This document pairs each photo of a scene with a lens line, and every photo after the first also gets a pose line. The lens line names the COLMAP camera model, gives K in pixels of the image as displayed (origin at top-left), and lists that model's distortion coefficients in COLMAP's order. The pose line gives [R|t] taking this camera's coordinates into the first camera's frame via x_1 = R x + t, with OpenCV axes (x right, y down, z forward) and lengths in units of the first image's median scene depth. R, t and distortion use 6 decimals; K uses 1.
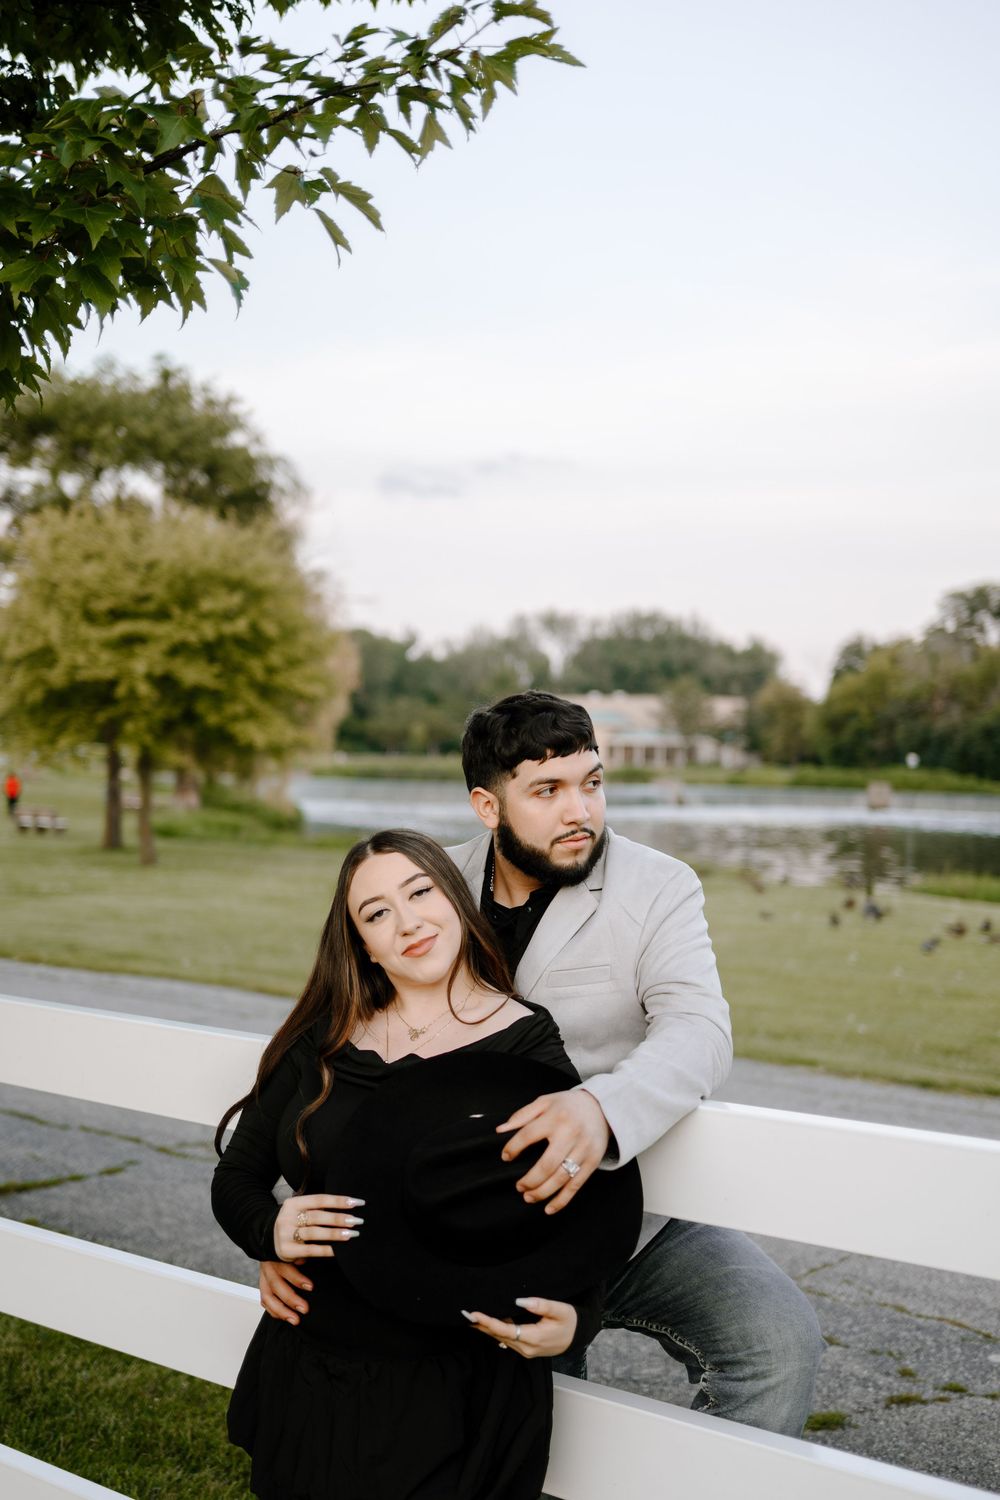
lens RADIAL K [[1885.9, 0, 480.7], [0, 1885.9, 766.7], [0, 0, 1]] dist [0.010673, 0.050129]
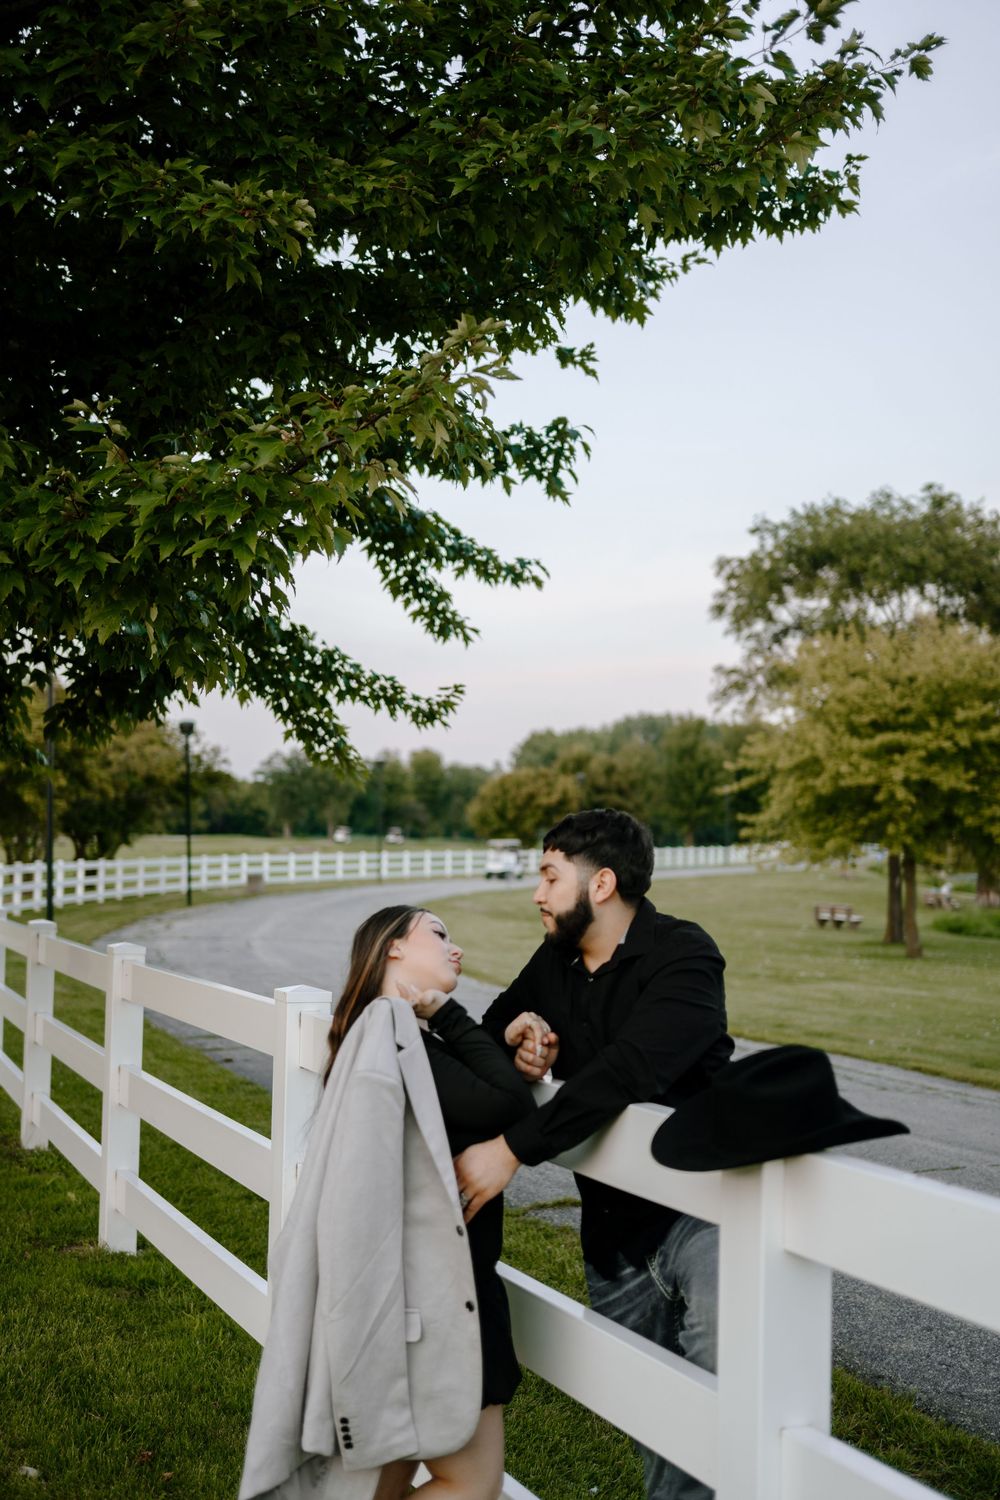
lens RADIAL K [[1783.1, 0, 500.0], [0, 1783.1, 750.0], [0, 0, 1]] dist [0.017572, 0.033435]
pose [[0.899848, -0.027717, -0.435322, 0.058145], [-0.000926, 0.997856, -0.065448, 0.000818], [0.436203, 0.059296, 0.897893, -0.021899]]
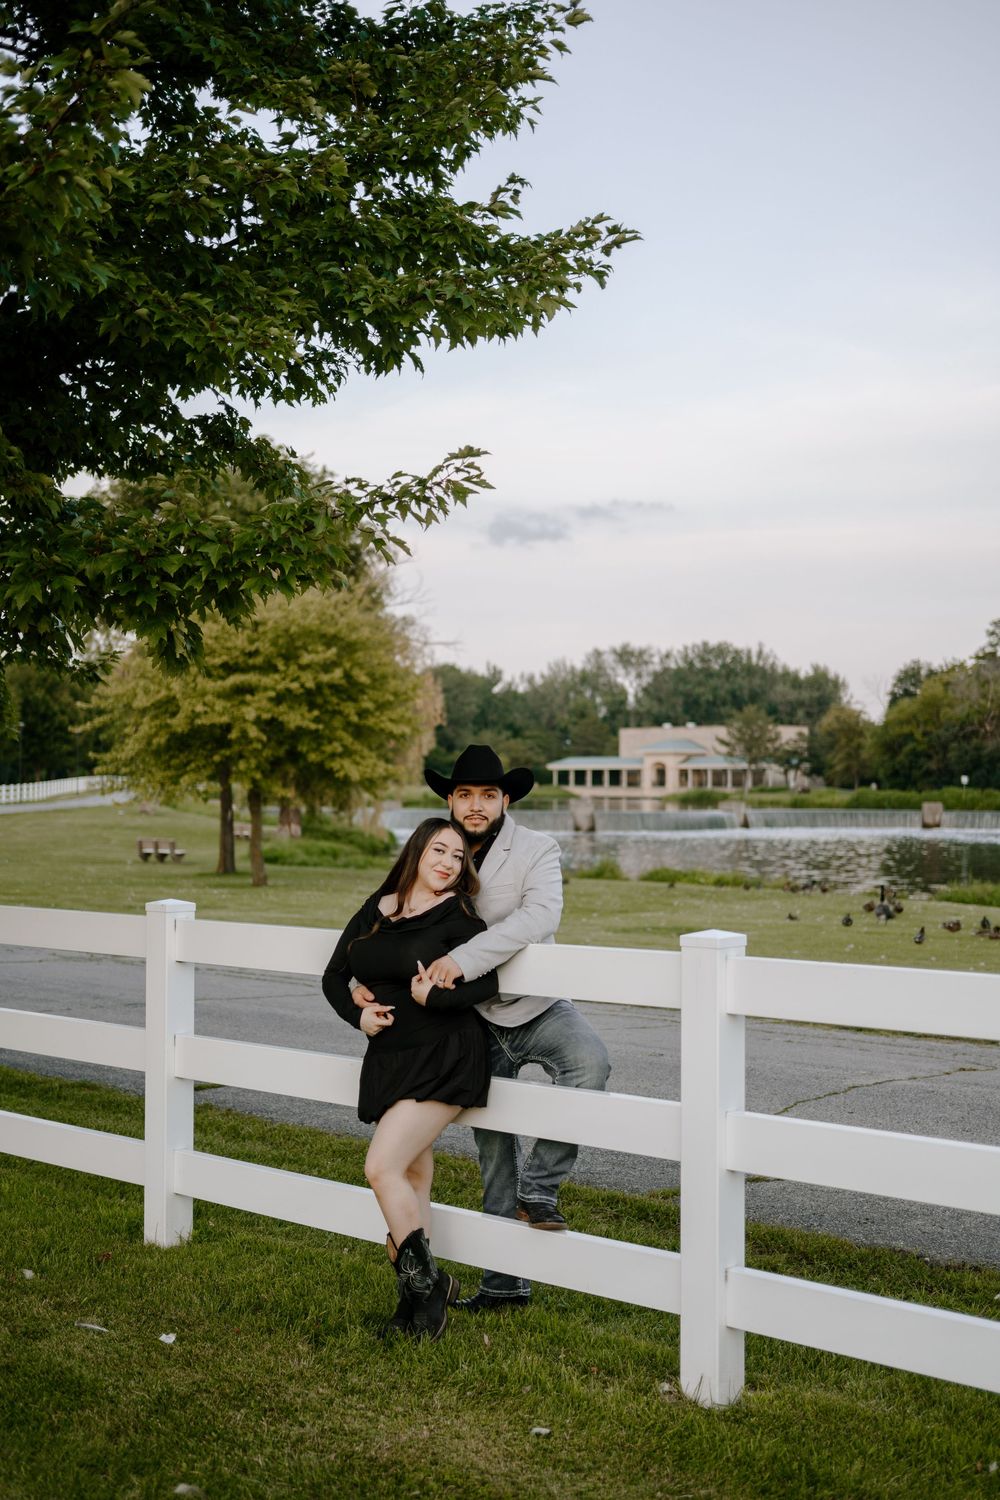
lens RADIAL K [[1835.5, 0, 500.0], [0, 1835.5, 750.0], [0, 0, 1]] dist [-0.010093, 0.047815]
pose [[0.999104, -0.020743, -0.036896, 0.012283], [0.019854, 0.999508, -0.024295, -0.000212], [0.037382, 0.023541, 0.999024, -0.109264]]
